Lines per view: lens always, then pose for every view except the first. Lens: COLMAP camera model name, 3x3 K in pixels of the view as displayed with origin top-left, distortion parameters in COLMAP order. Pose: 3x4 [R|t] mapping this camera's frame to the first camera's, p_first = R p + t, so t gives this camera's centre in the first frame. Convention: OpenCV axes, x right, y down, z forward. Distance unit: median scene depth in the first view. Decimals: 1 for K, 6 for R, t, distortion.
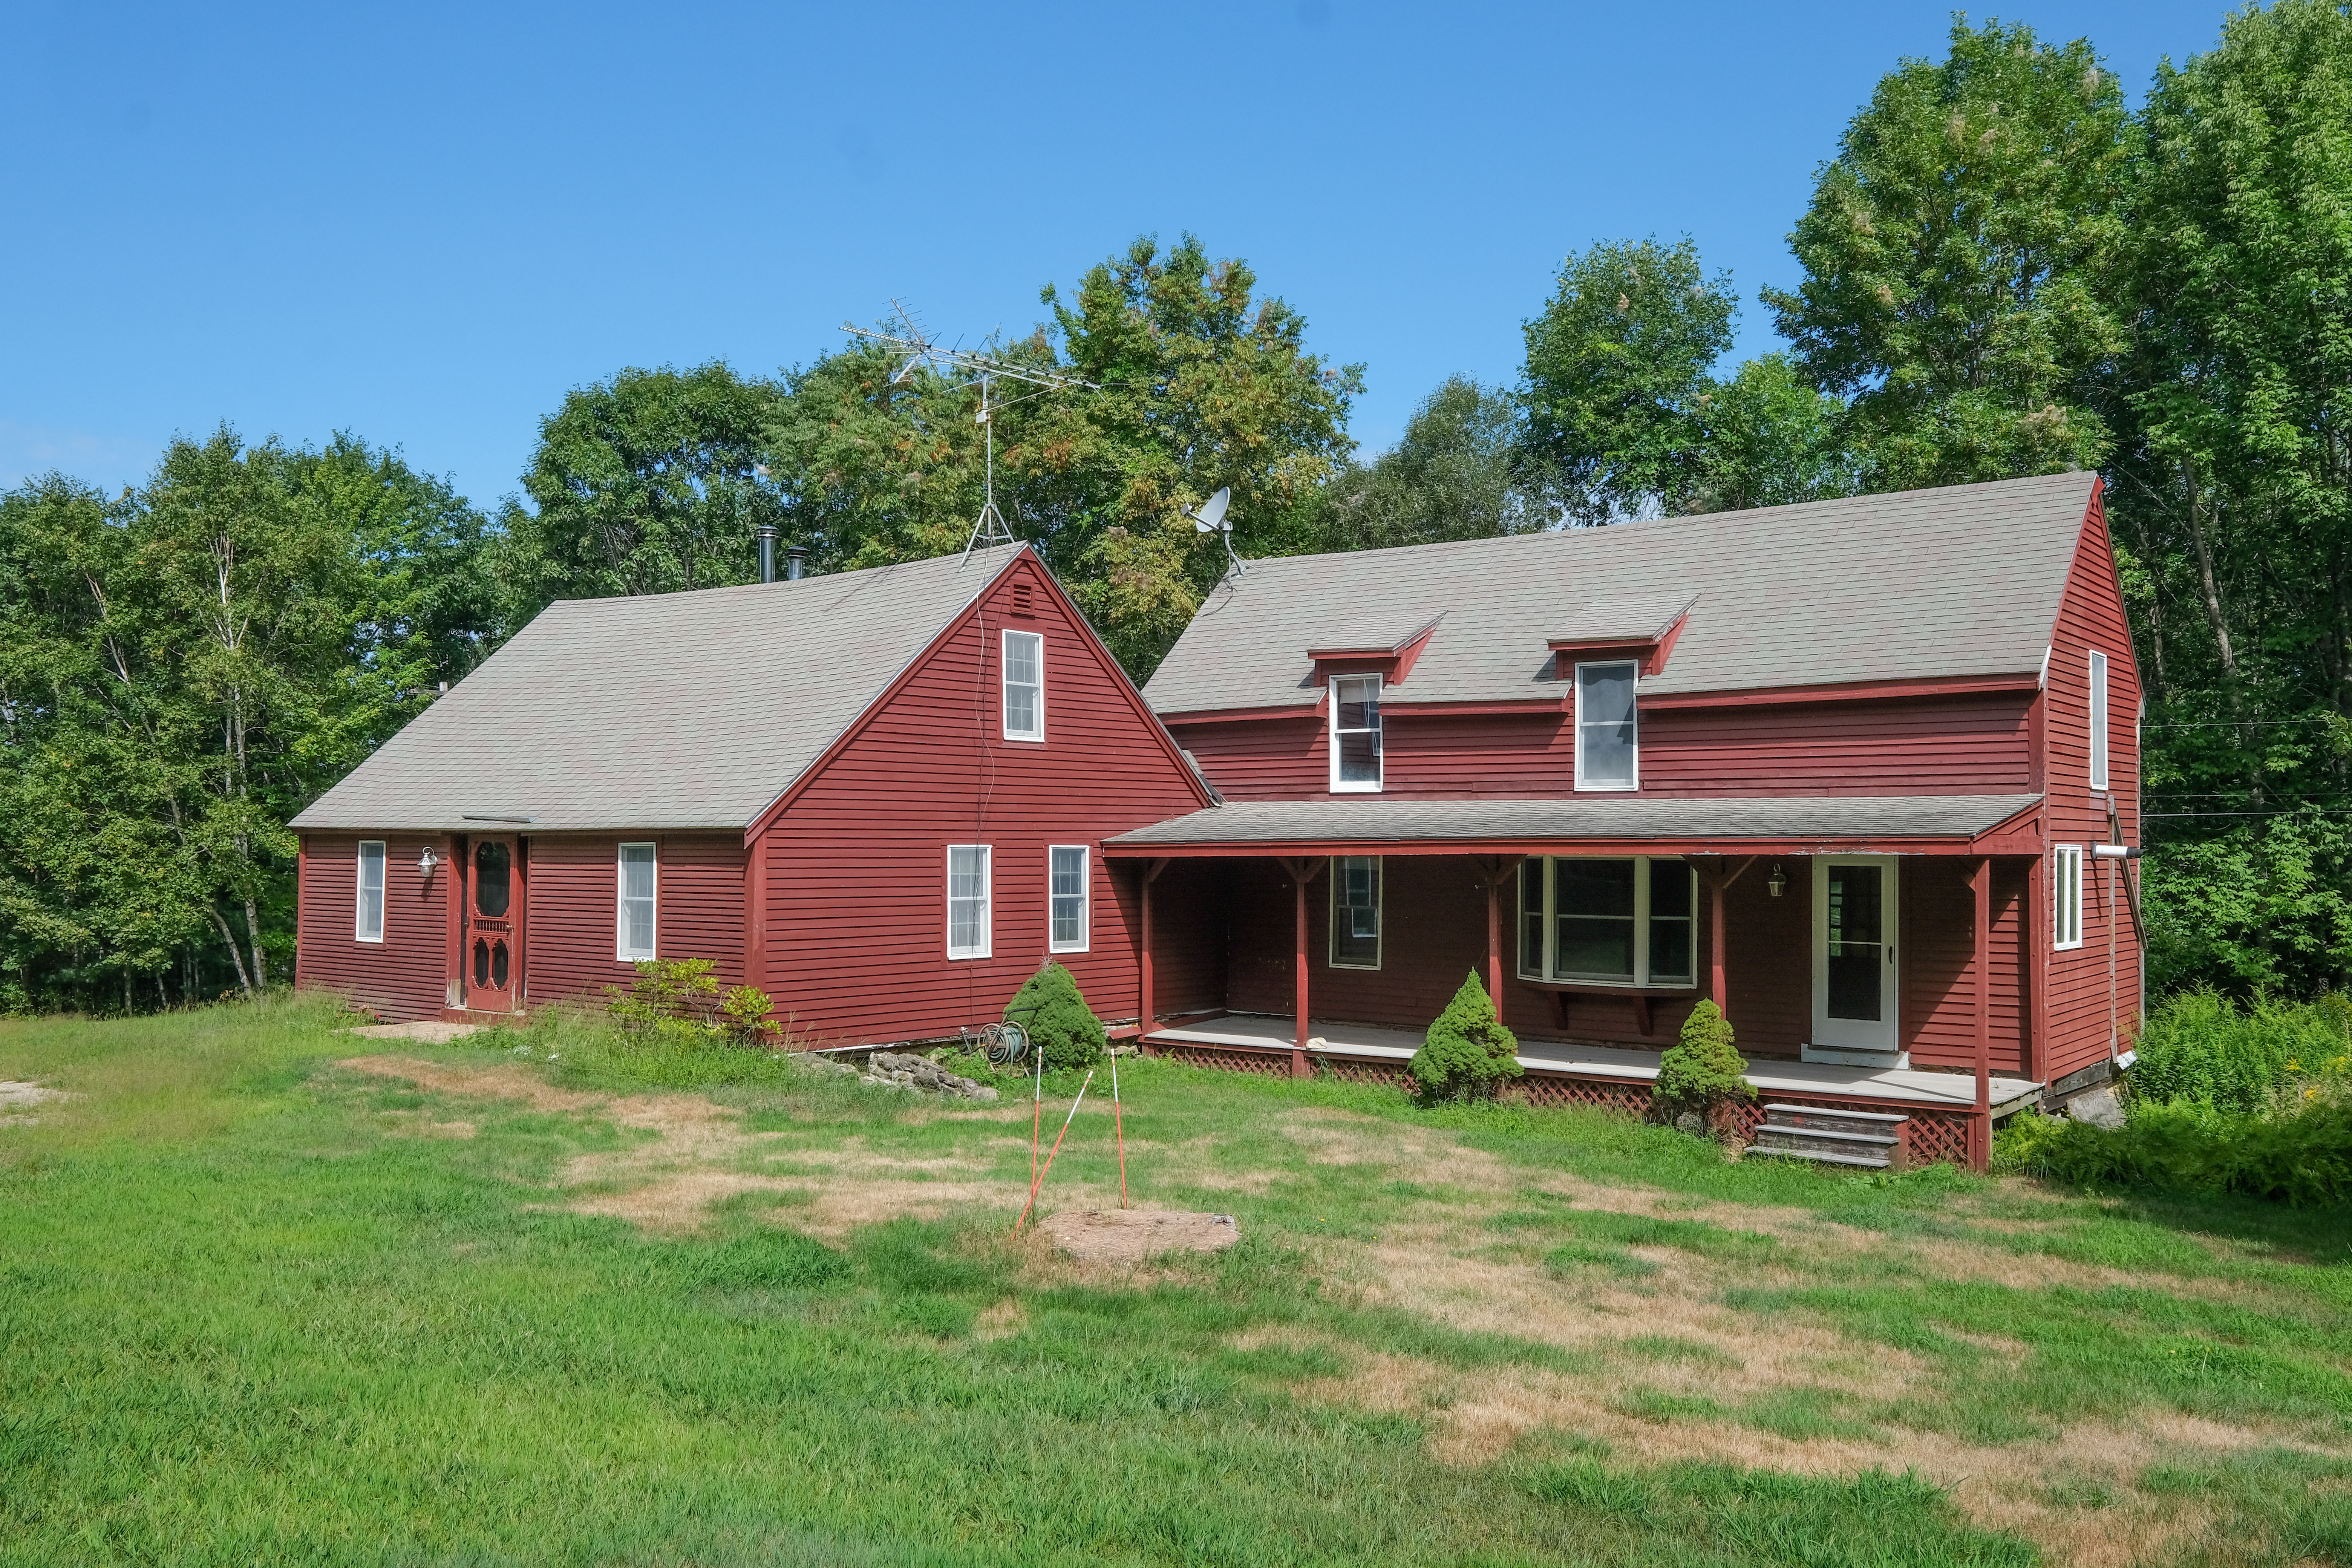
lens RADIAL K [[1868.2, 0, 1177.5], [0, 1868.2, 839.3], [0, 0, 1]] dist [0.005594, 0.000181]
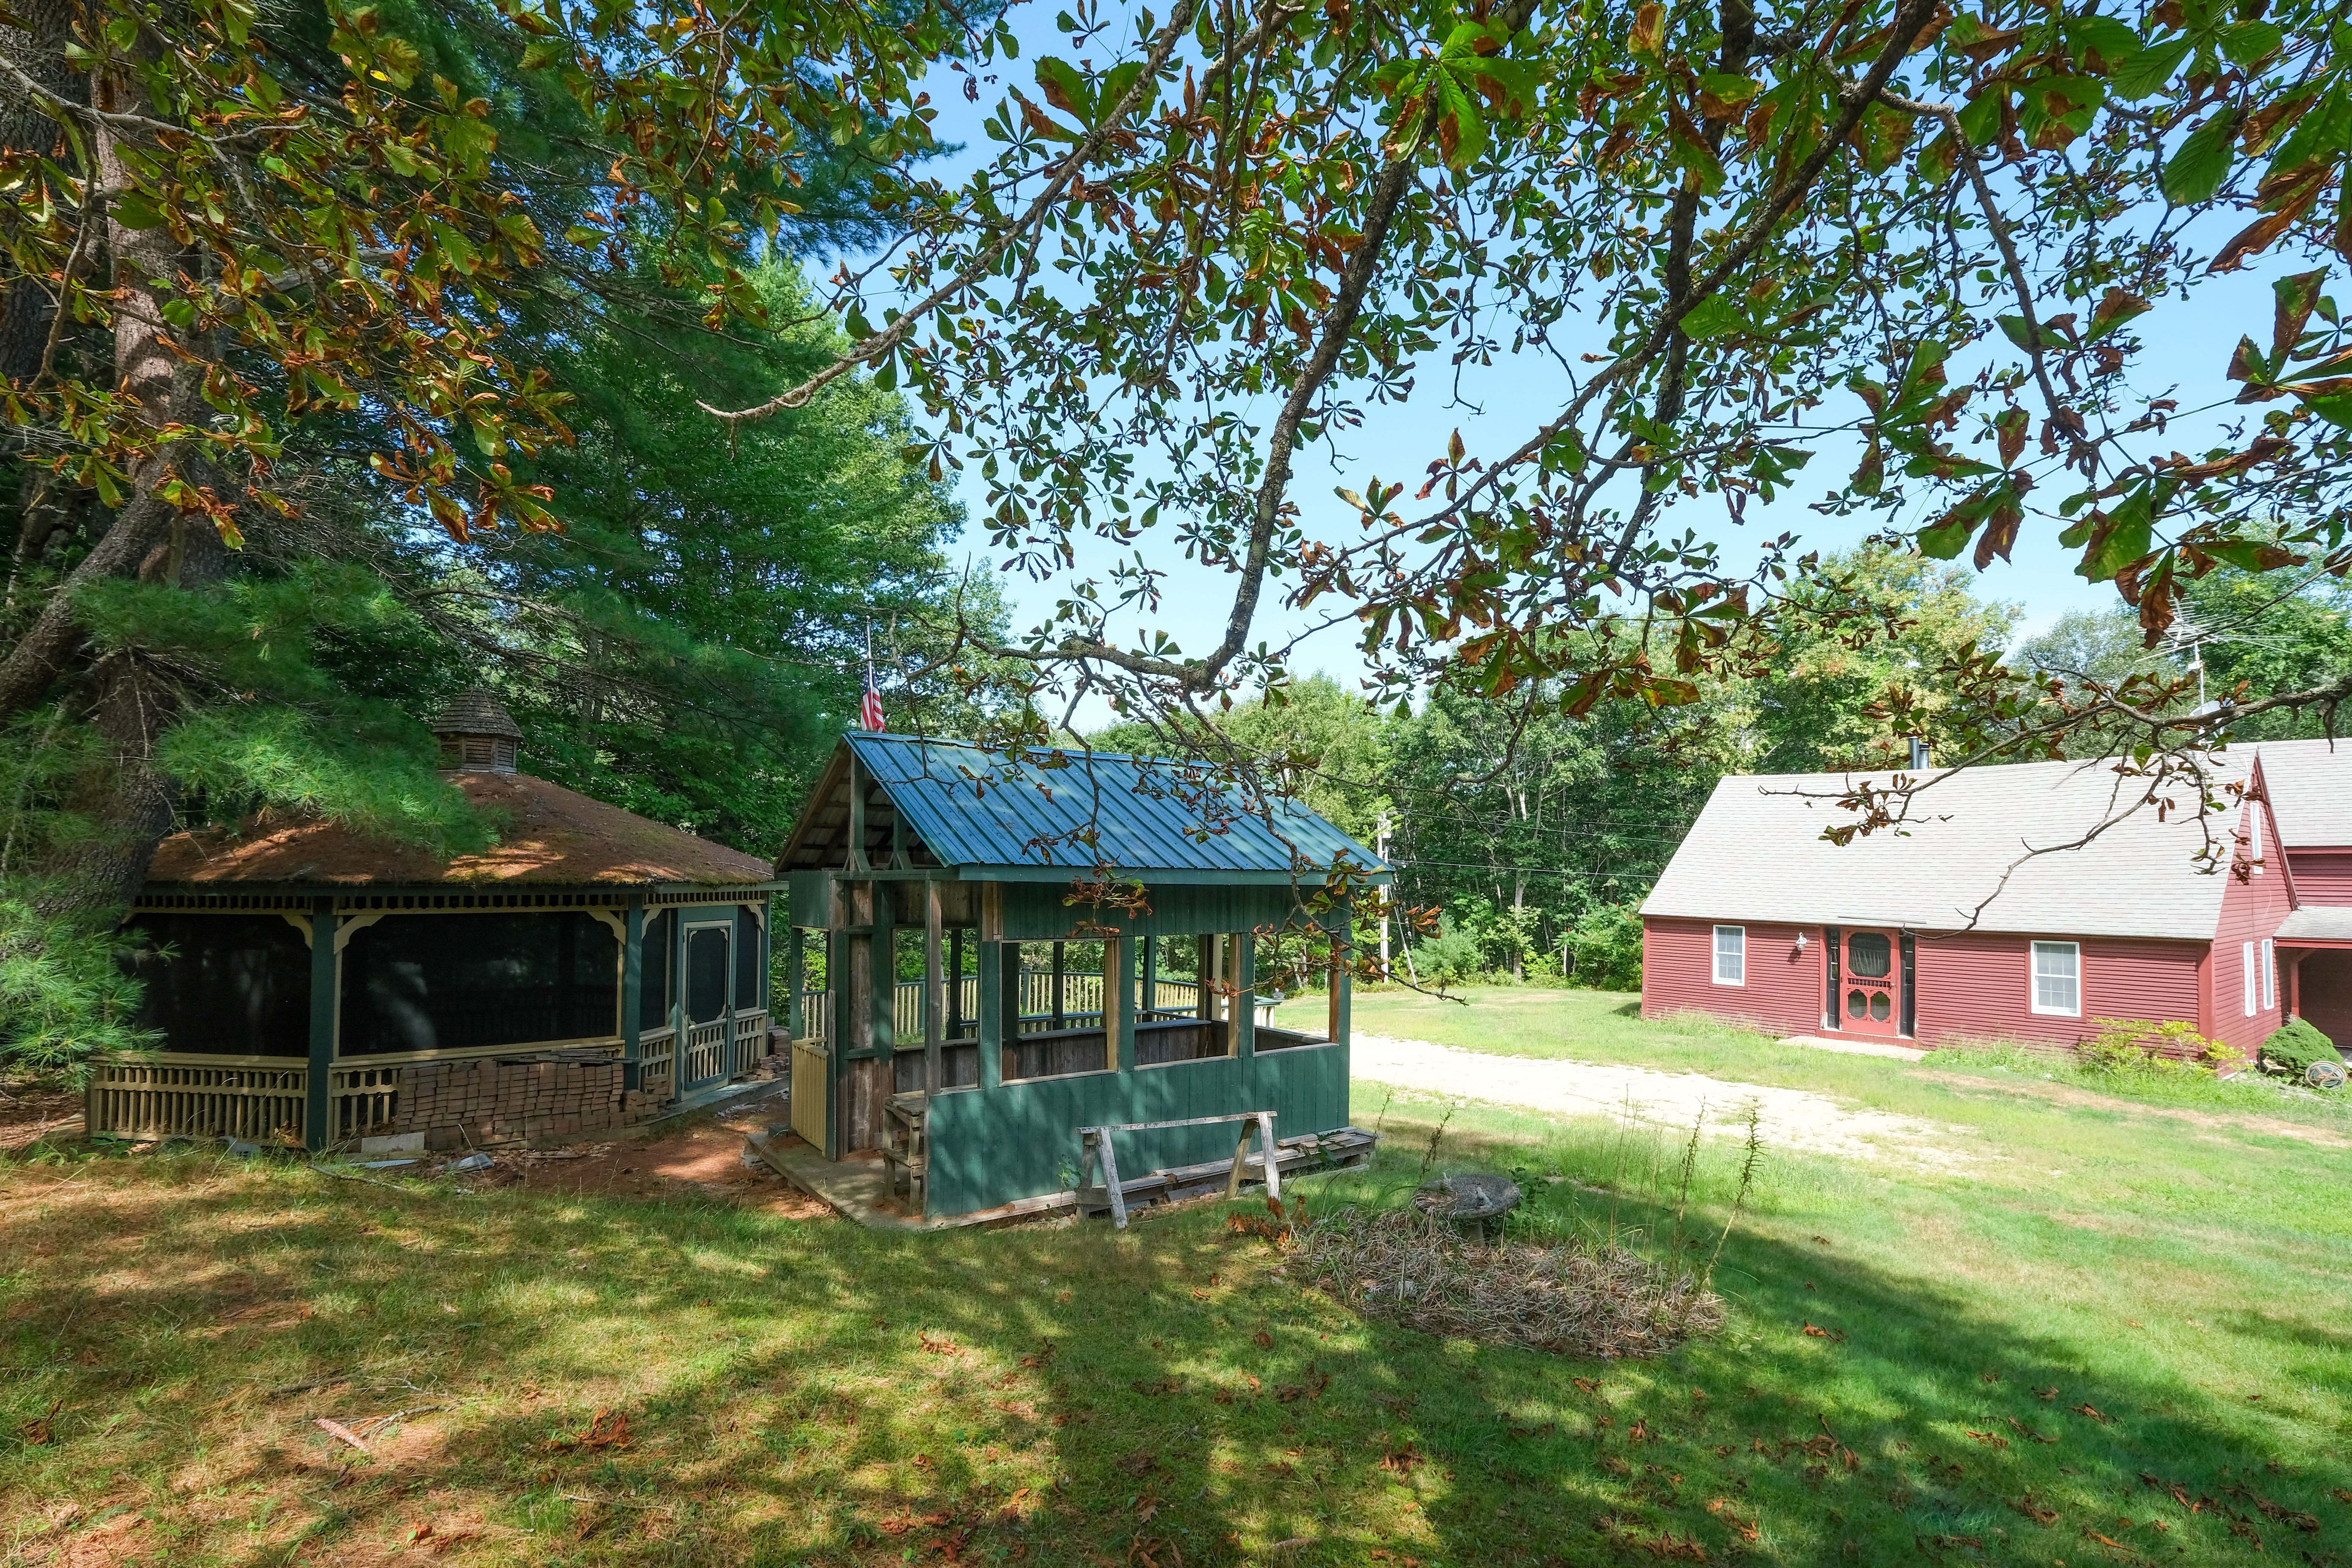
lens RADIAL K [[1035.9, 0, 1172.4], [0, 1035.9, 805.4], [0, 0, 1]] dist [-0.012201, 0.001042]
pose [[0.964540, -0.015444, -0.263486, -0.736585], [-0.000173, 0.998249, -0.059146, -0.059064], [0.263938, 0.057094, 0.962848, -0.066054]]
